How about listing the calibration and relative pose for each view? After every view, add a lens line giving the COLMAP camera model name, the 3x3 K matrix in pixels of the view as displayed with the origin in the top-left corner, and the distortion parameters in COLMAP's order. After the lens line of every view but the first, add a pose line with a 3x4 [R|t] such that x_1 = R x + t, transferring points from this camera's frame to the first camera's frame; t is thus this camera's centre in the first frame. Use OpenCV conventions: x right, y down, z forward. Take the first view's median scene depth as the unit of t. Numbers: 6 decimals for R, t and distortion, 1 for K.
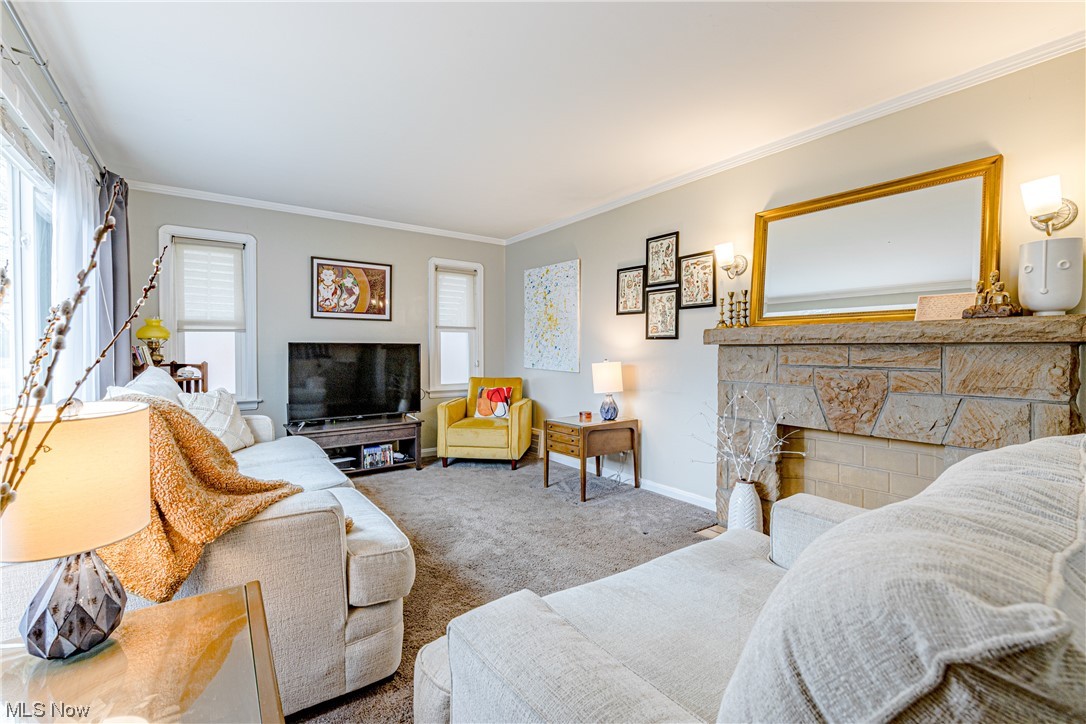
lens RADIAL K [[458.9, 0, 505.5], [0, 458.9, 361.8], [0, 0, 1]] dist [0.000753, -0.000067]
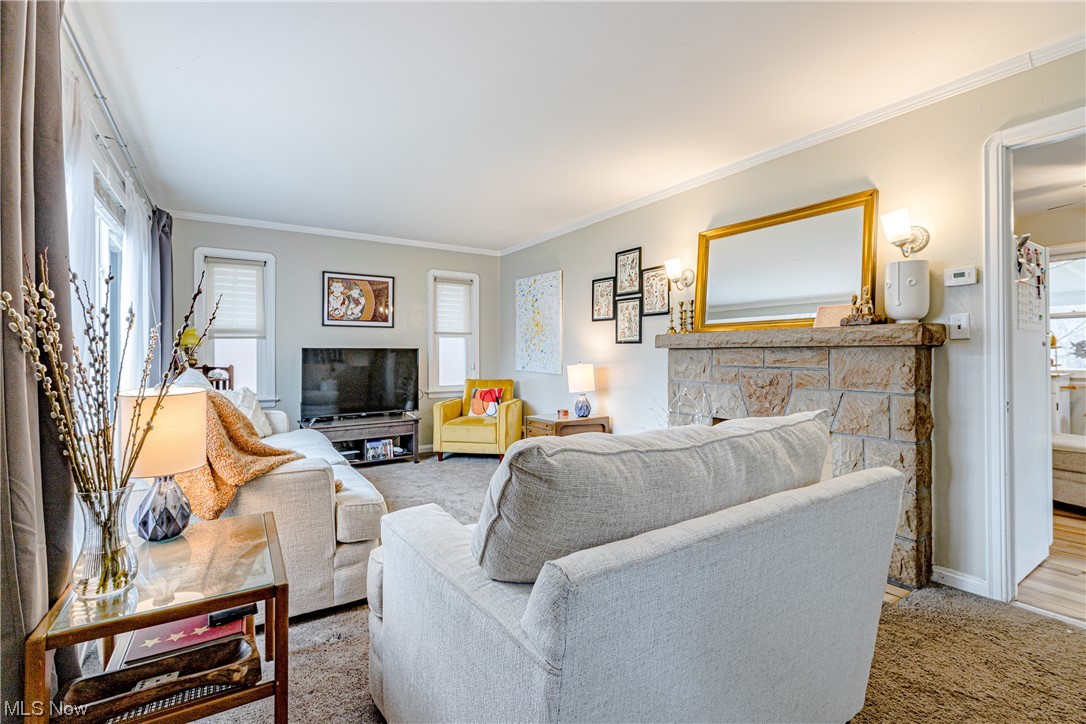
lens RADIAL K [[473.1, 0, 493.5], [0, 473.1, 354.6], [0, 0, 1]] dist [-0.000850, -0.000133]
pose [[0.997815, -0.003785, -0.065966, 0.088599], [0.002192, 0.999704, -0.024210, 0.004548], [0.066038, 0.024012, 0.997528, -0.155825]]
